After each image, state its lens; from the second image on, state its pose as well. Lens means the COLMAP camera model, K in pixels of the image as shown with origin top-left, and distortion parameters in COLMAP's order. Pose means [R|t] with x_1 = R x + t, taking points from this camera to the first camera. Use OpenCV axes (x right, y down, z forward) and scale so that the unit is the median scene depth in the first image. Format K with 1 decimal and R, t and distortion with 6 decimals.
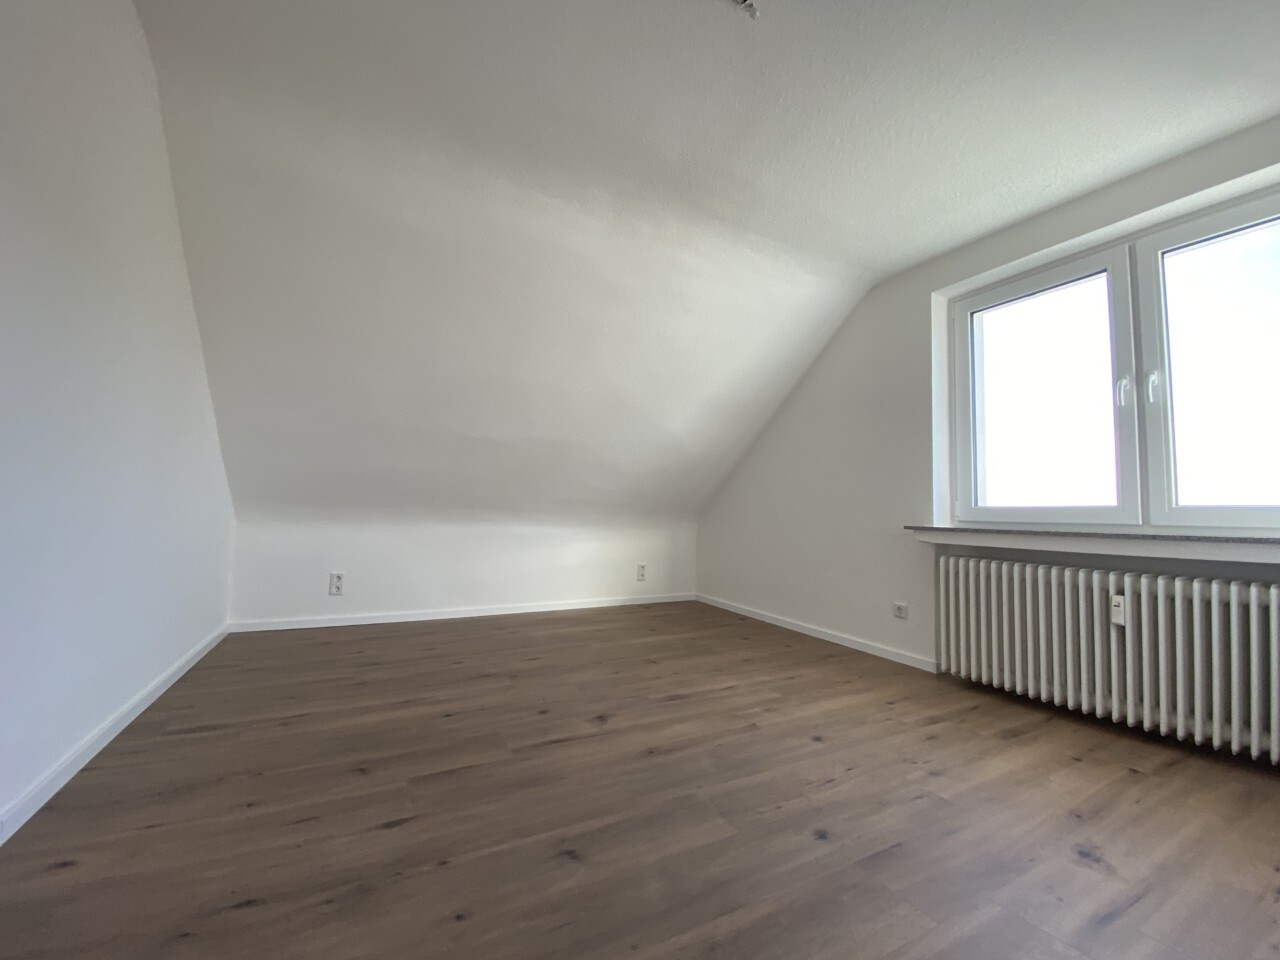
lens RADIAL K [[518.9, 0, 634.4], [0, 518.9, 477.0], [0, 0, 1]] dist [-0.011906, -0.002436]
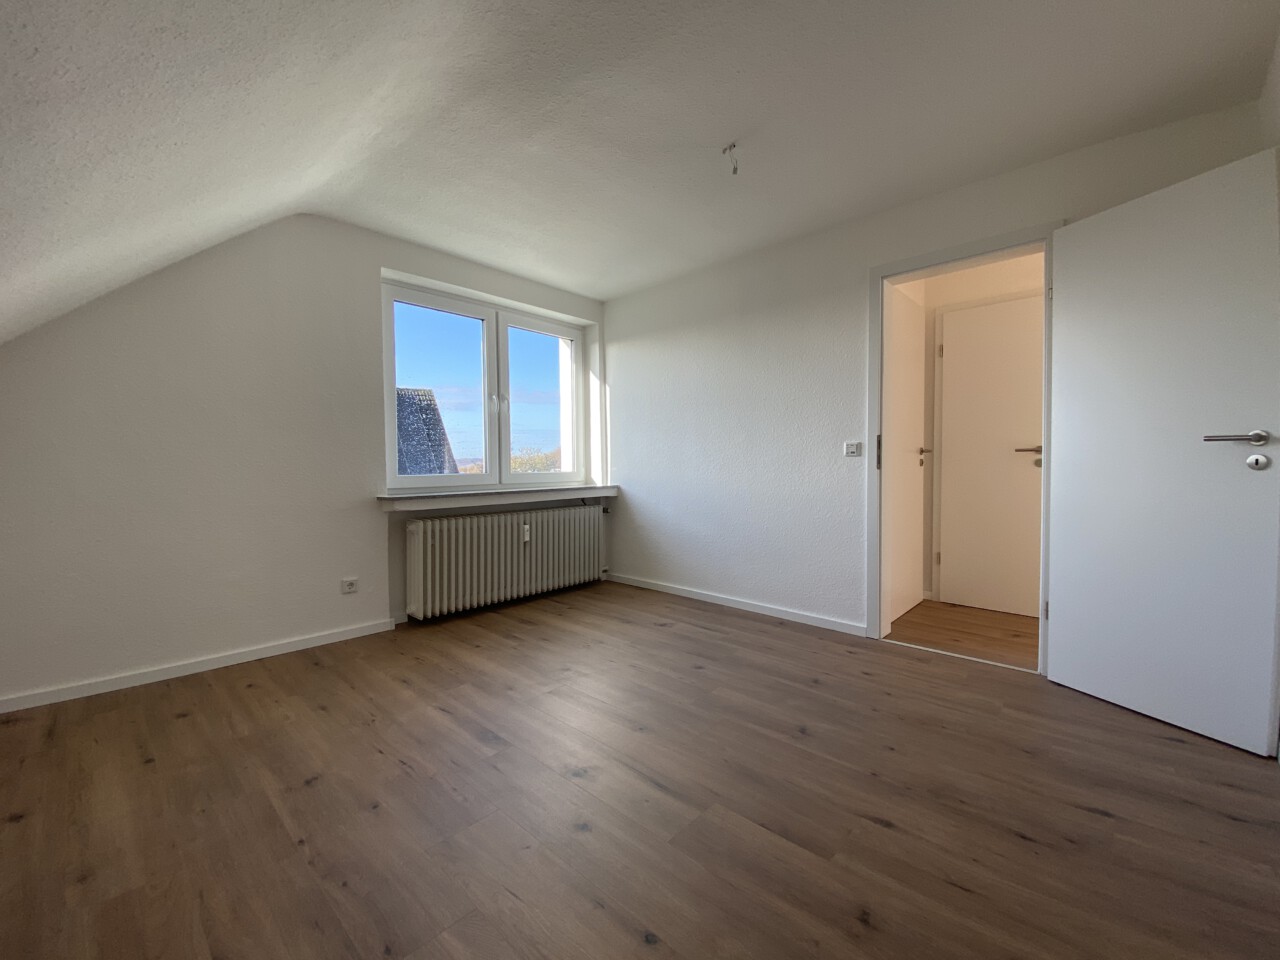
lens RADIAL K [[518.9, 0, 627.9], [0, 518.9, 480.6], [0, 0, 1]] dist [-0.011906, -0.002436]
pose [[-0.318145, -0.059286, 0.946186, -0.831457], [-0.060006, 0.997301, 0.042312, -0.015990], [-0.946141, -0.043316, -0.320844, 1.238573]]
